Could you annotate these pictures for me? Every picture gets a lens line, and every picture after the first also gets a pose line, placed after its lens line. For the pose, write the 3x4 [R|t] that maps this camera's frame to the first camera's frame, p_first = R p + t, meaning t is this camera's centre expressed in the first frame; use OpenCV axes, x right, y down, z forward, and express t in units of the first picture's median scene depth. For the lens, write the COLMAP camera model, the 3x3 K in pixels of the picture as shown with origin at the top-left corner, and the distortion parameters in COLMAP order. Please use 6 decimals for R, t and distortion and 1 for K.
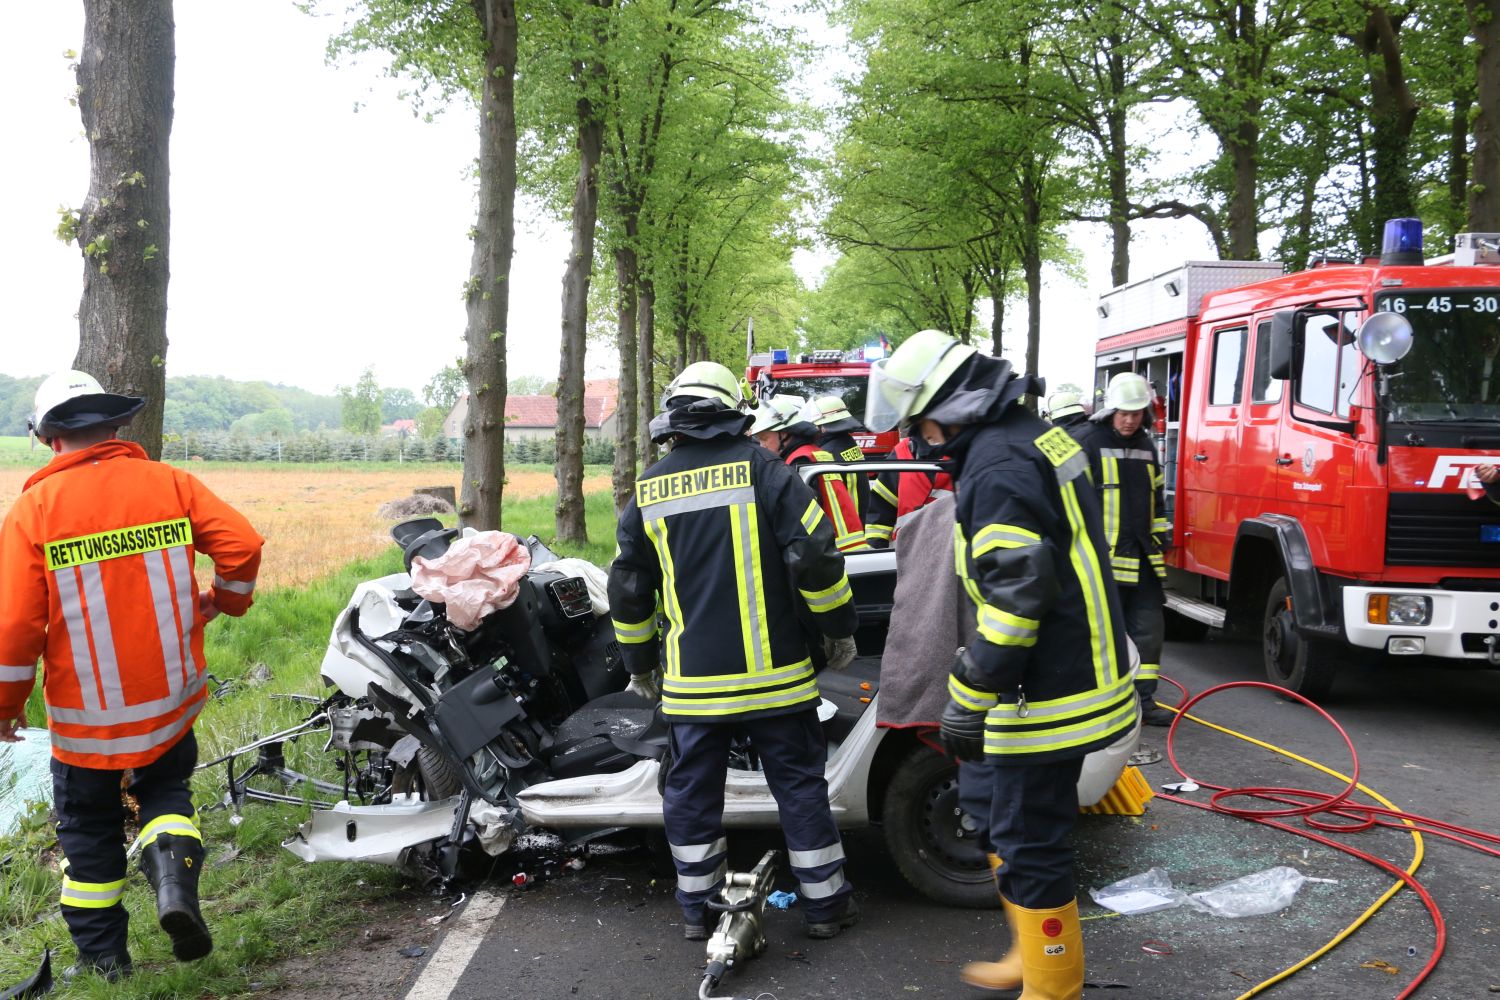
lens RADIAL K [[1575.1, 0, 757.8], [0, 1575.1, 503.8], [0, 0, 1]] dist [-0.040281, 0.000000]
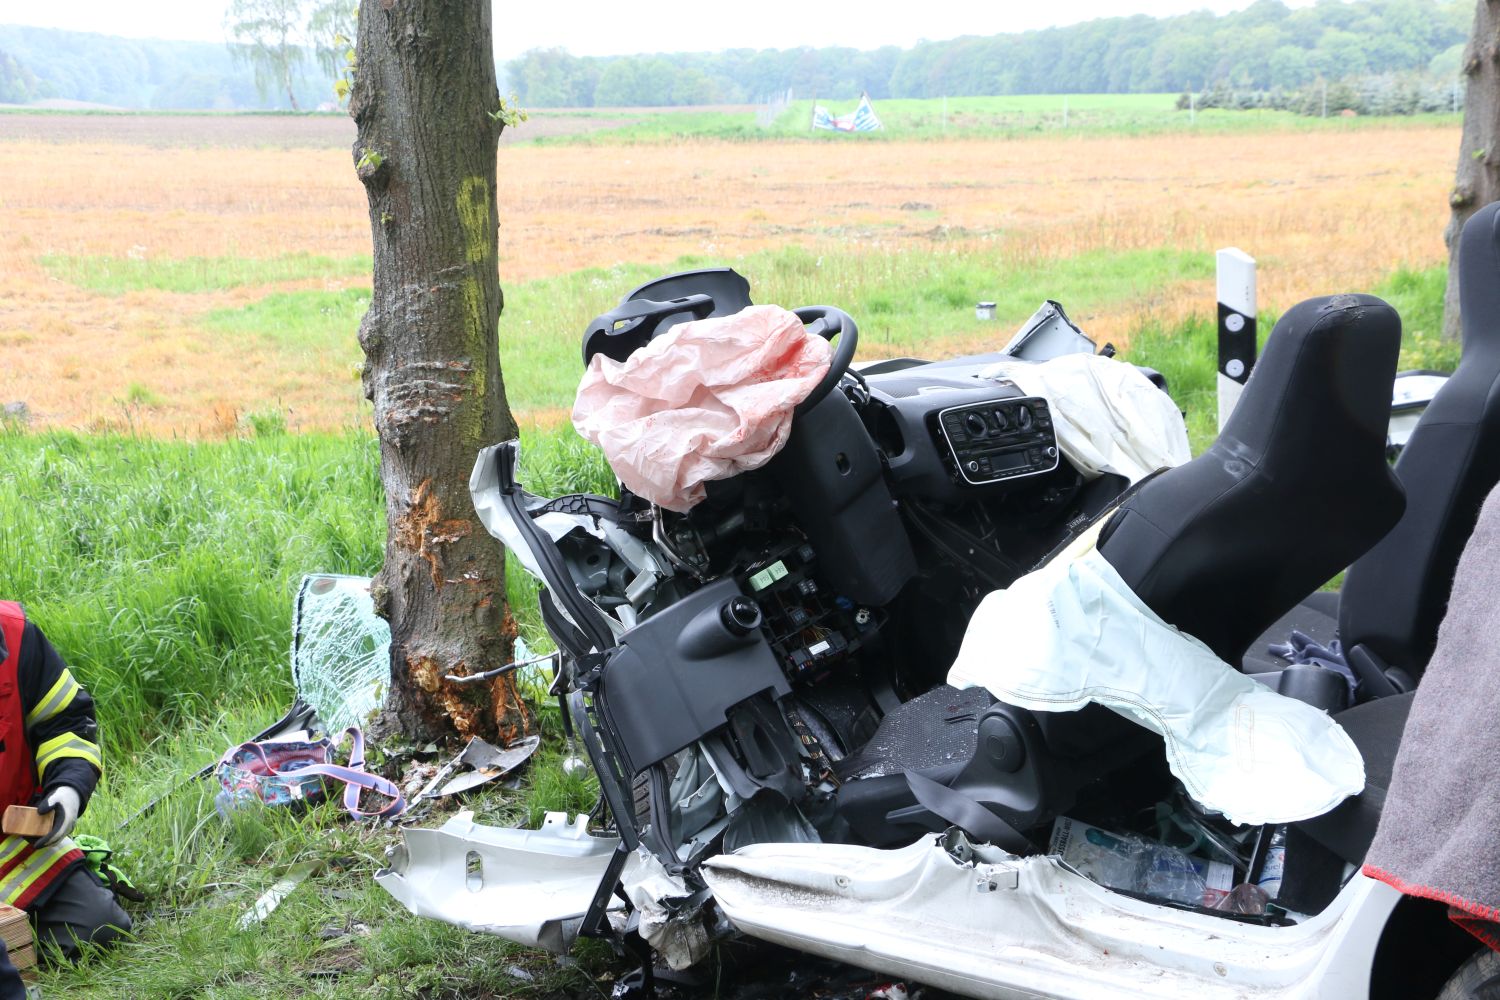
lens RADIAL K [[2056.5, 0, 751.9], [0, 2056.5, 492.7], [0, 0, 1]] dist [0.160559, 0.000000]
pose [[0.806044, 0.071812, -0.587482, 0.188724], [0.018018, 0.989175, 0.145634, -0.016802], [0.591581, -0.127972, 0.796025, 0.431245]]
